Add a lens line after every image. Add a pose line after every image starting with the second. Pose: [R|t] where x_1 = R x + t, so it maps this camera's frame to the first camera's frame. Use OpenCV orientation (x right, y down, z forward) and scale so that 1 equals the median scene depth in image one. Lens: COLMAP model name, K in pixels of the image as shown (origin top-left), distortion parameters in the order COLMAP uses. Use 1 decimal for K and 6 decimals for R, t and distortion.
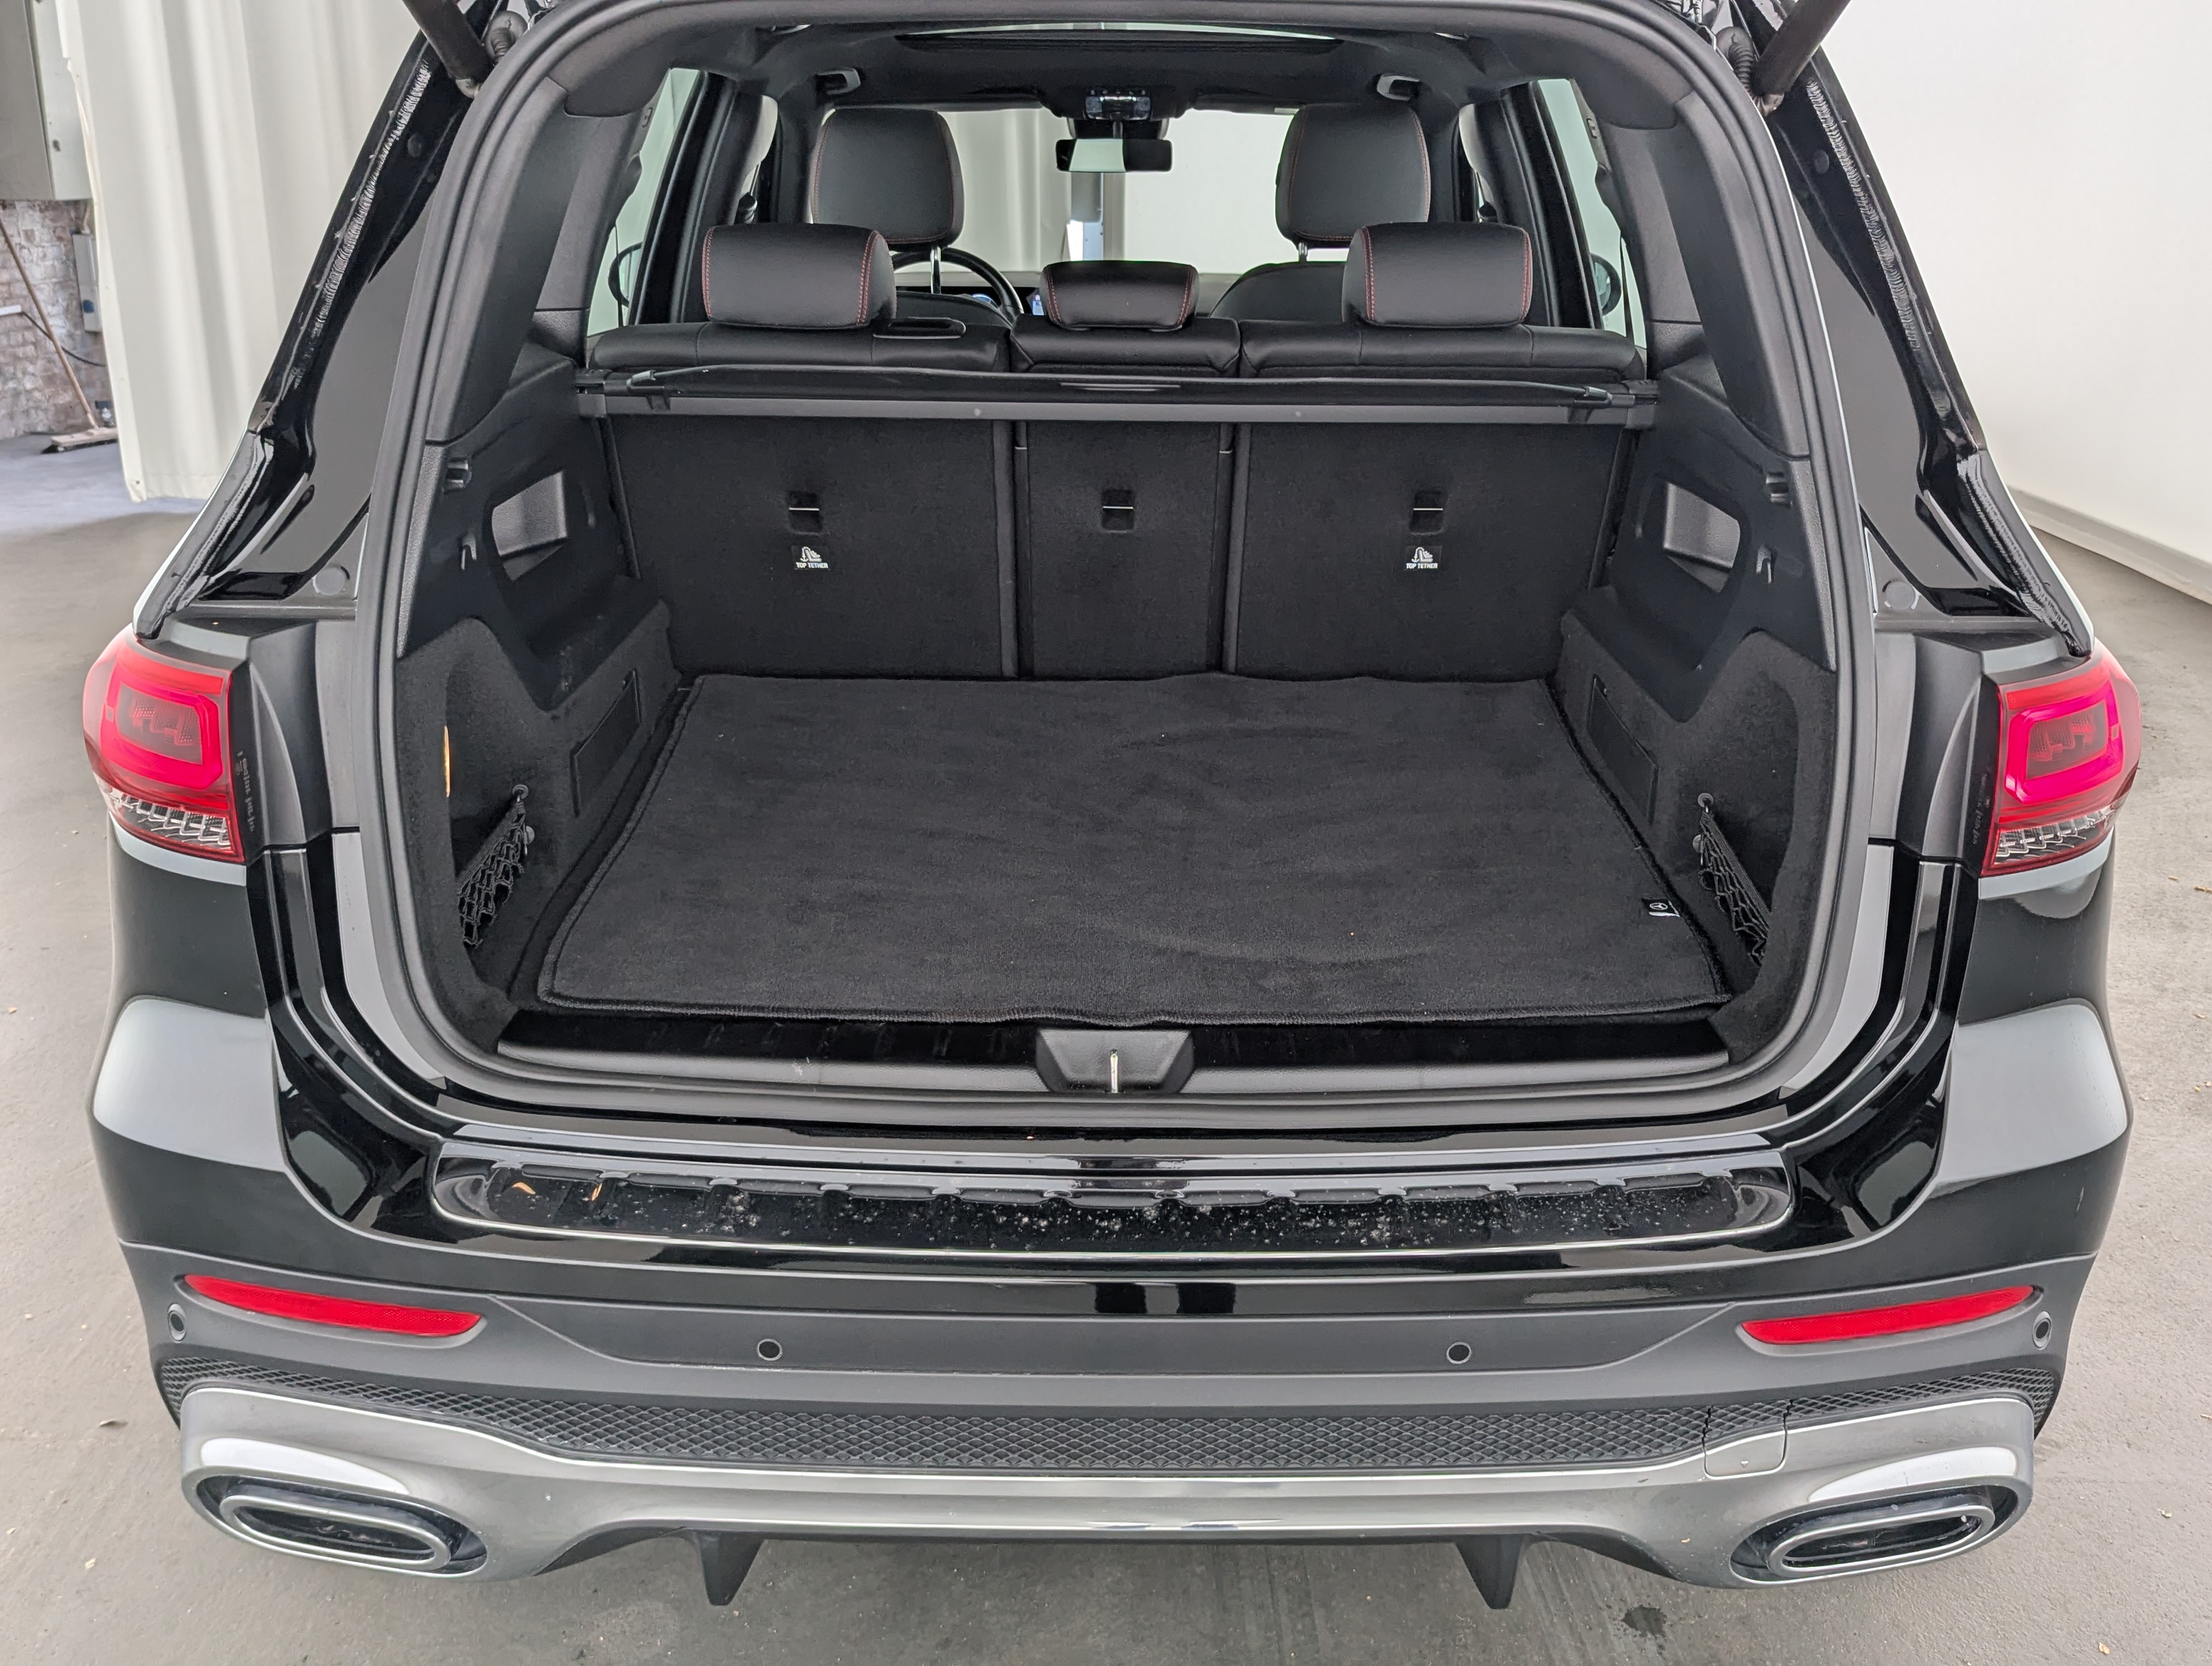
lens RADIAL K [[2025.9, 0, 1106.8], [0, 2025.9, 799.2], [0, 0, 1]] dist [0.023632, 0.000000]
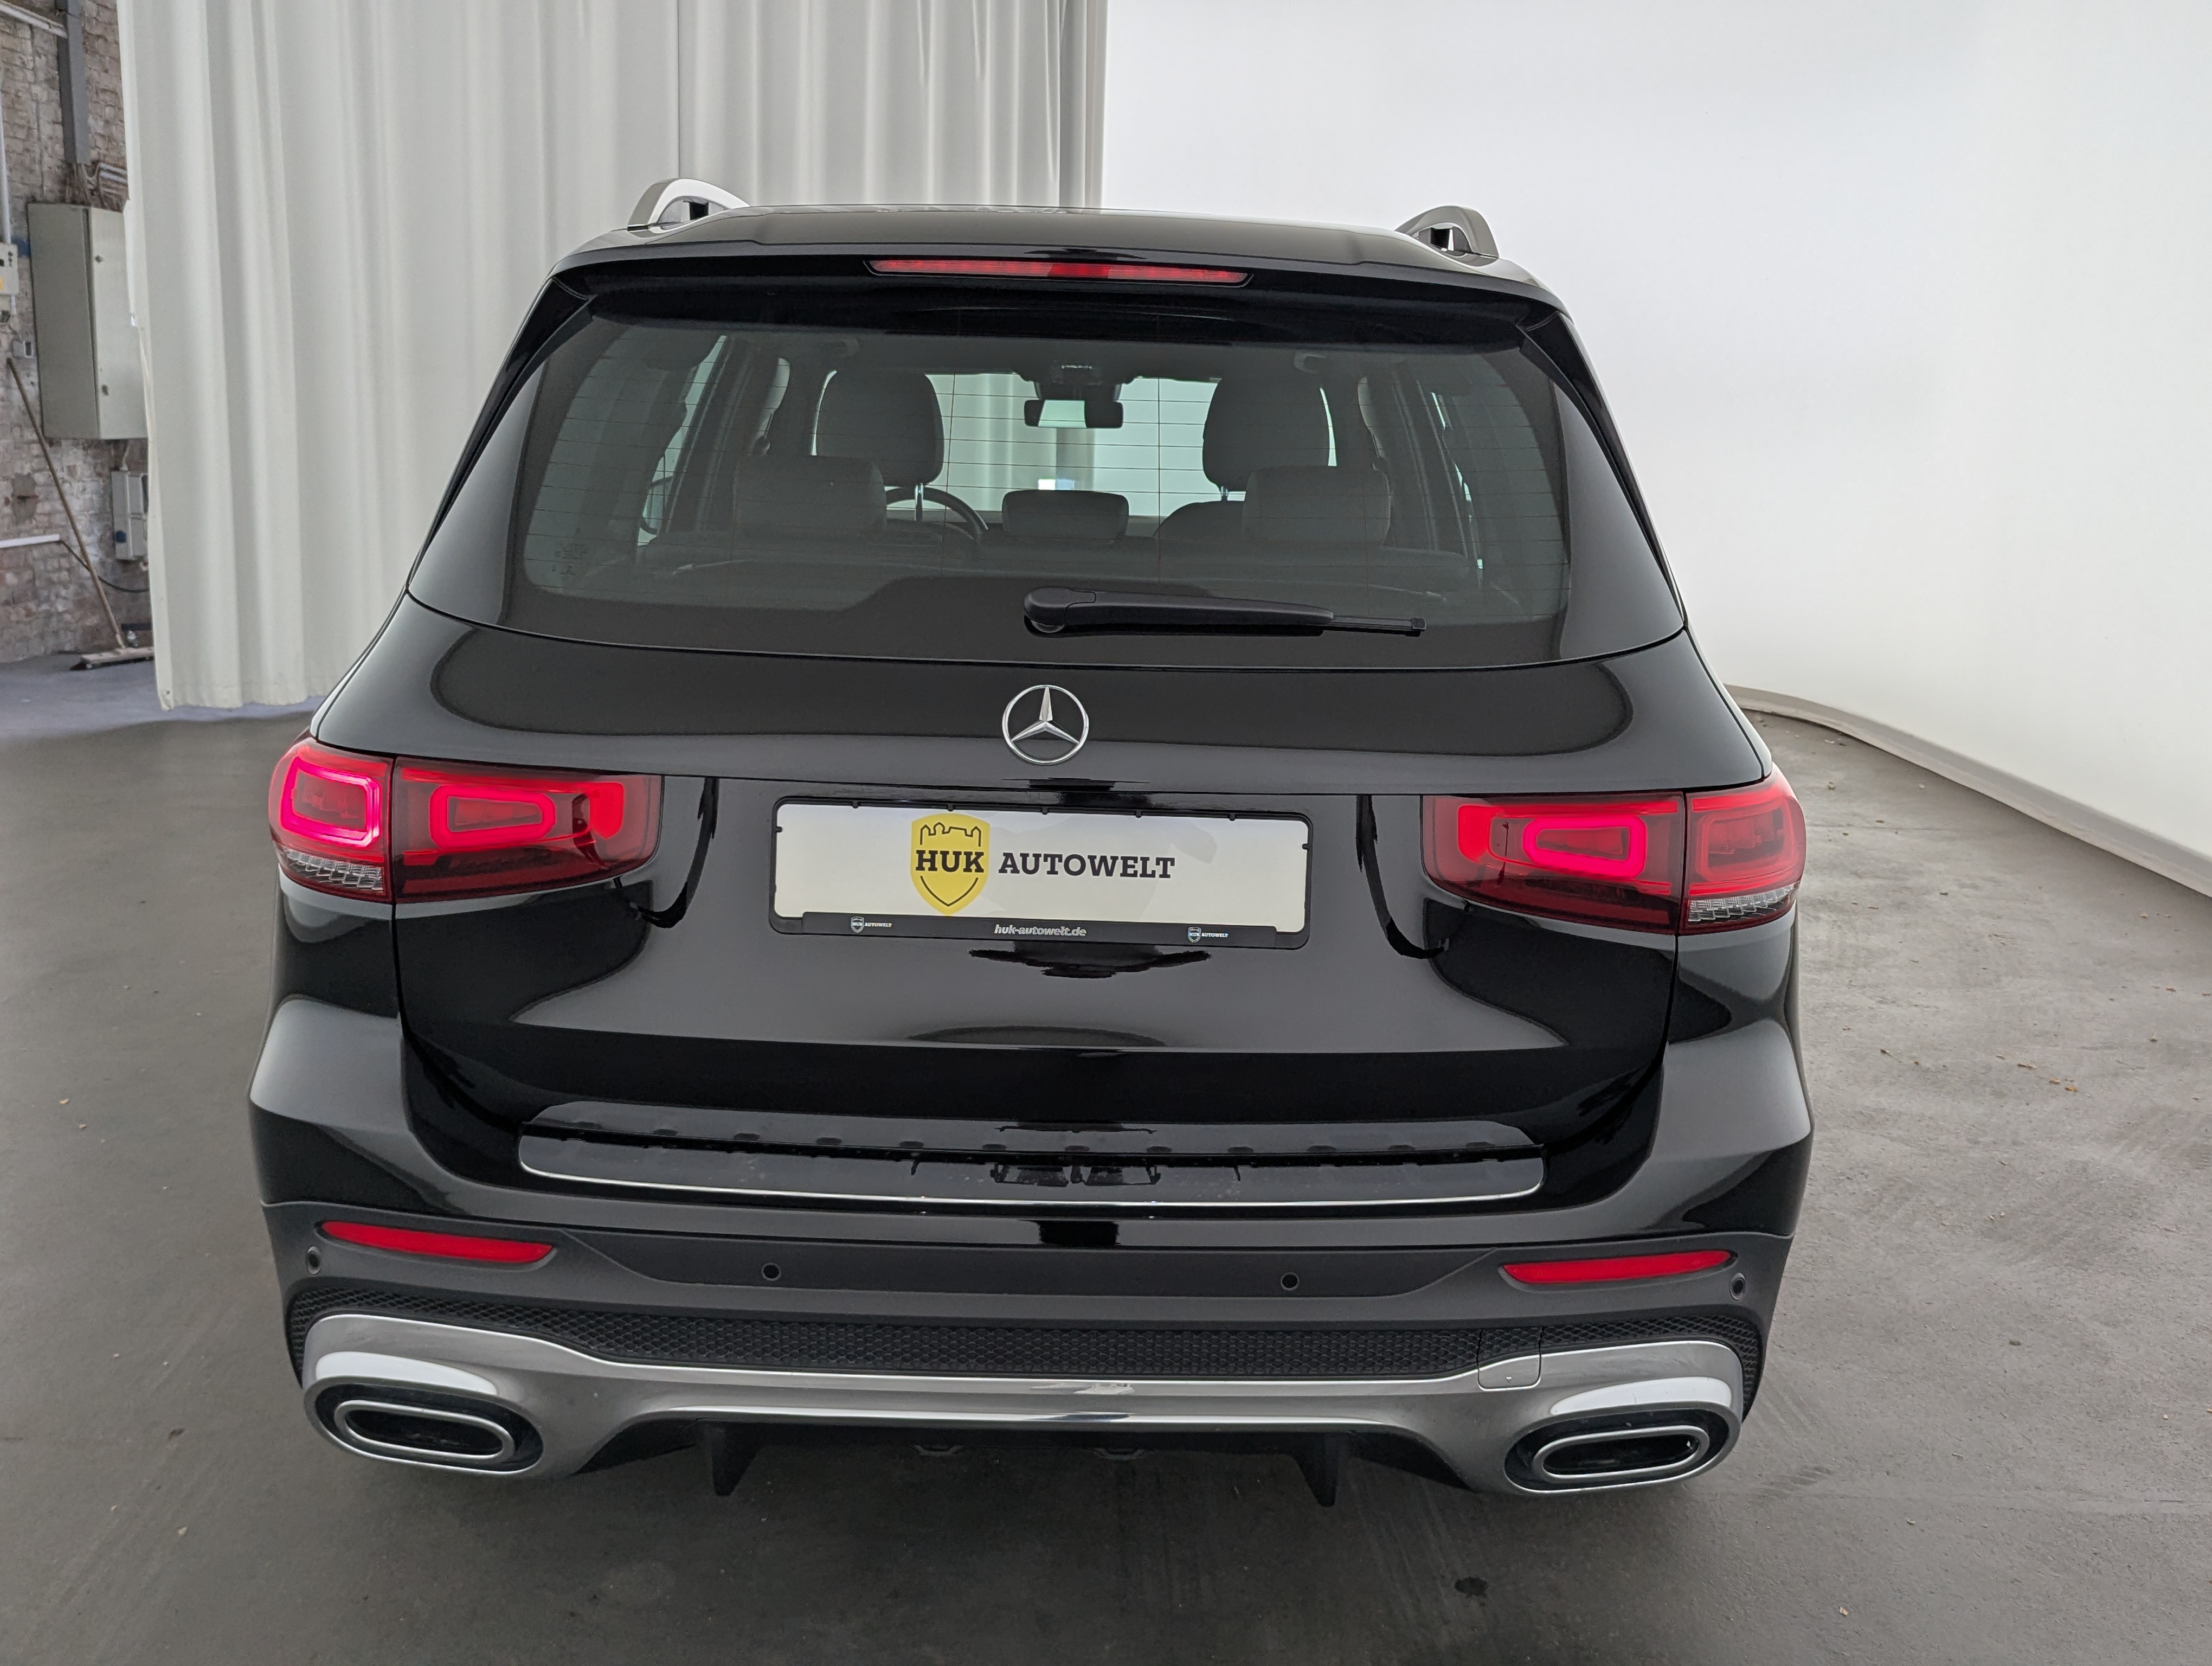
lens RADIAL K [[2025.9, 0, 1099.5], [0, 2025.9, 818.9], [0, 0, 1]] dist [0.023632, 0.000000]
pose [[0.999762, 0.019244, 0.010244, 0.011484], [-0.017958, 0.993381, -0.113451, 0.049410], [-0.012360, 0.113240, 0.993491, -0.140947]]
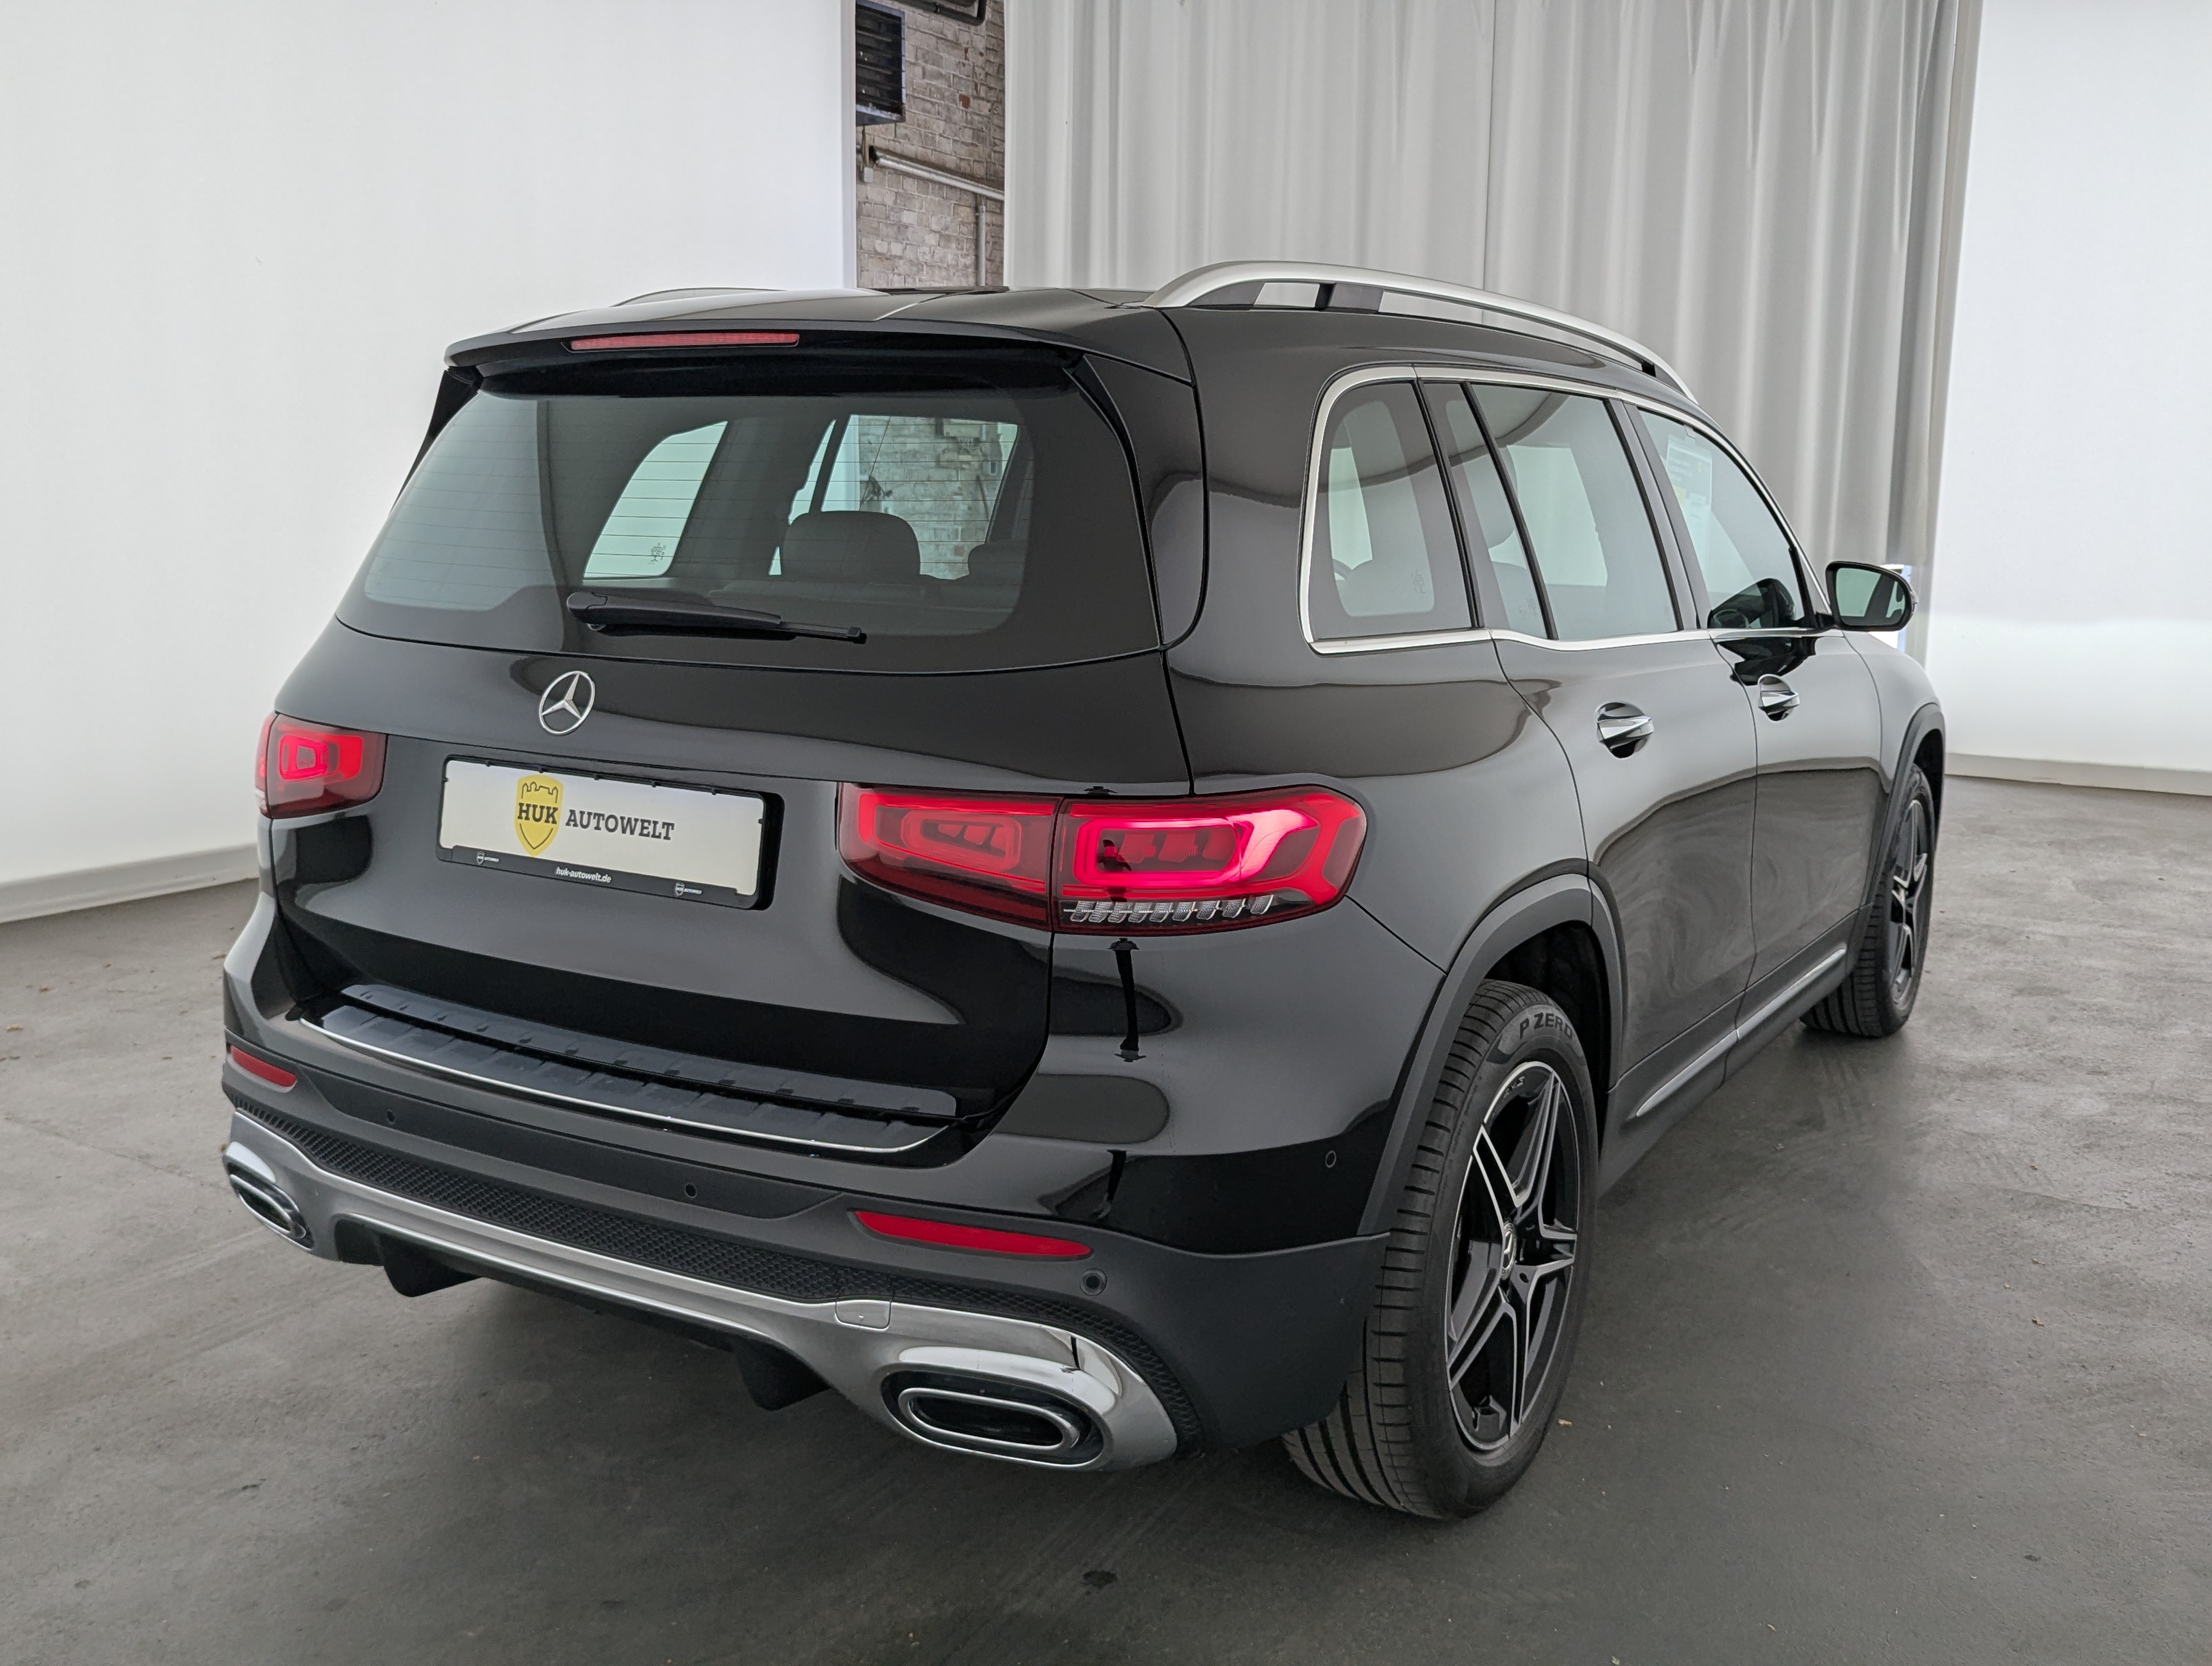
lens RADIAL K [[2025.9, 0, 1119.2], [0, 2025.9, 835.7], [0, 0, 1]] dist [0.023632, 0.000000]
pose [[0.856571, 0.091270, -0.507894, 0.481526], [-0.169061, 0.979549, -0.109095, 0.048191], [0.487550, 0.179313, 0.854483, -0.083547]]
